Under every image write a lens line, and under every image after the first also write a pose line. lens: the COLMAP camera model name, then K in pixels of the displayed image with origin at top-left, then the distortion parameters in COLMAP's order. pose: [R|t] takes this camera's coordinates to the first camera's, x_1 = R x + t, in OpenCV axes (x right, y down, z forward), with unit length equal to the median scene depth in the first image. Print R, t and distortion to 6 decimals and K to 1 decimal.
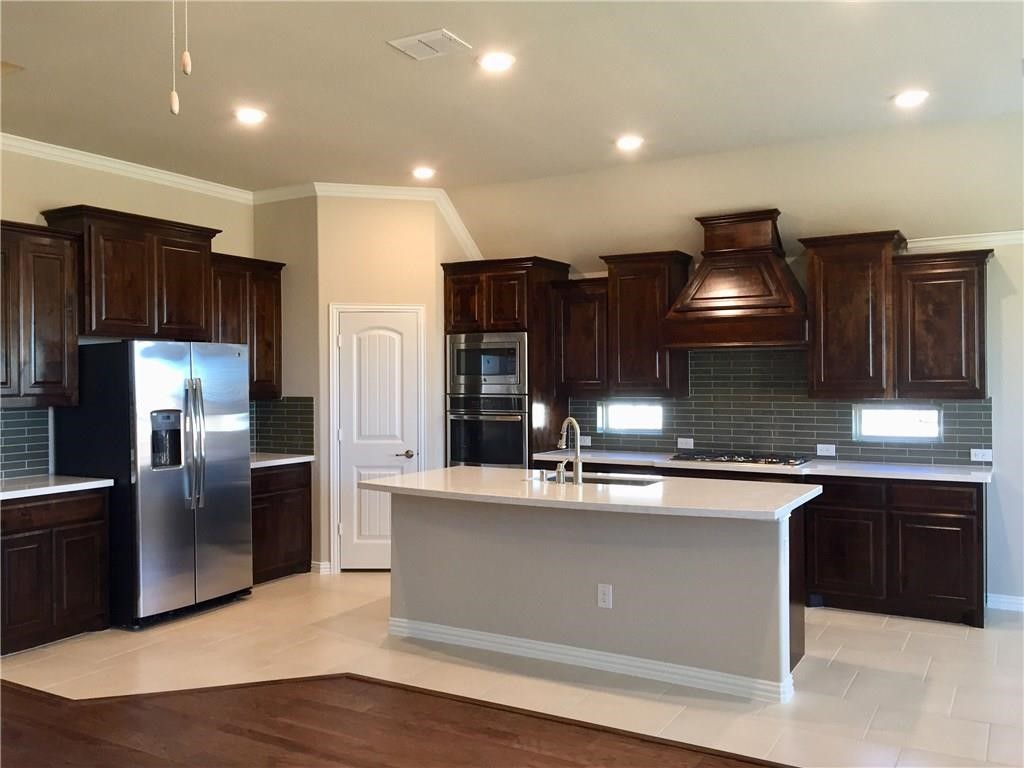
lens RADIAL K [[881.9, 0, 507.1], [0, 881.9, 384.5], [0, 0, 1]] dist [0.072253, -0.090608]
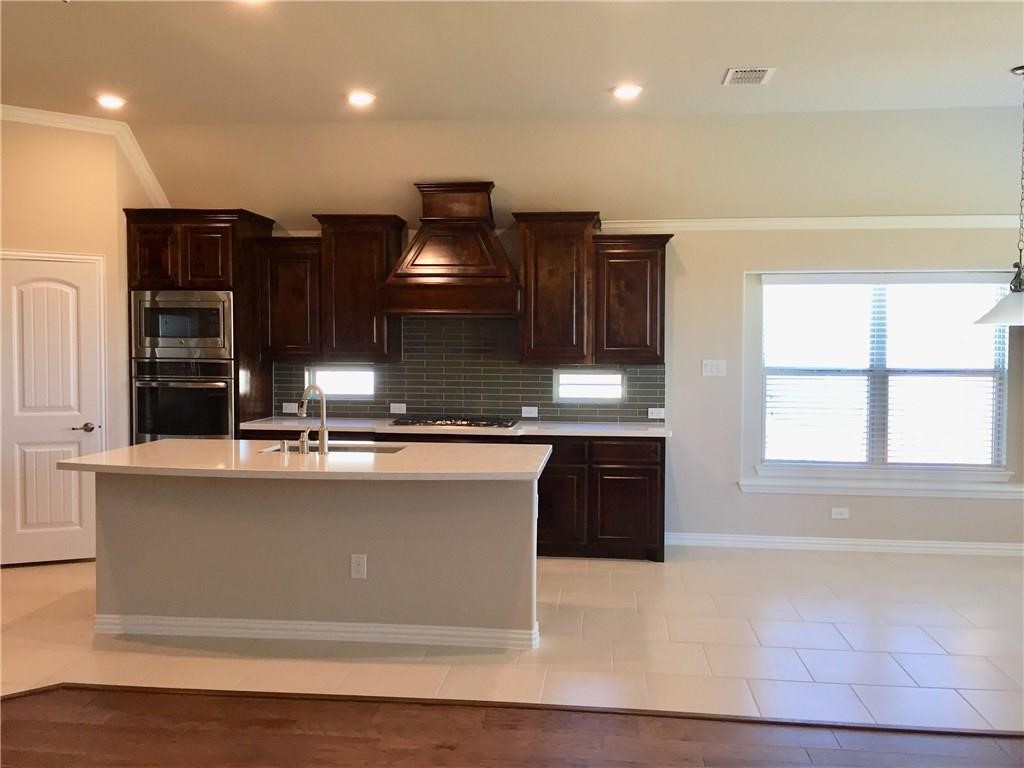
lens RADIAL K [[881.9, 0, 514.8], [0, 881.9, 385.3], [0, 0, 1]] dist [0.072253, -0.090608]
pose [[0.912631, -0.008253, 0.408700, -0.101780], [-0.008579, 0.999189, 0.039334, -0.000396], [-0.408694, -0.039403, 0.911821, 0.036017]]
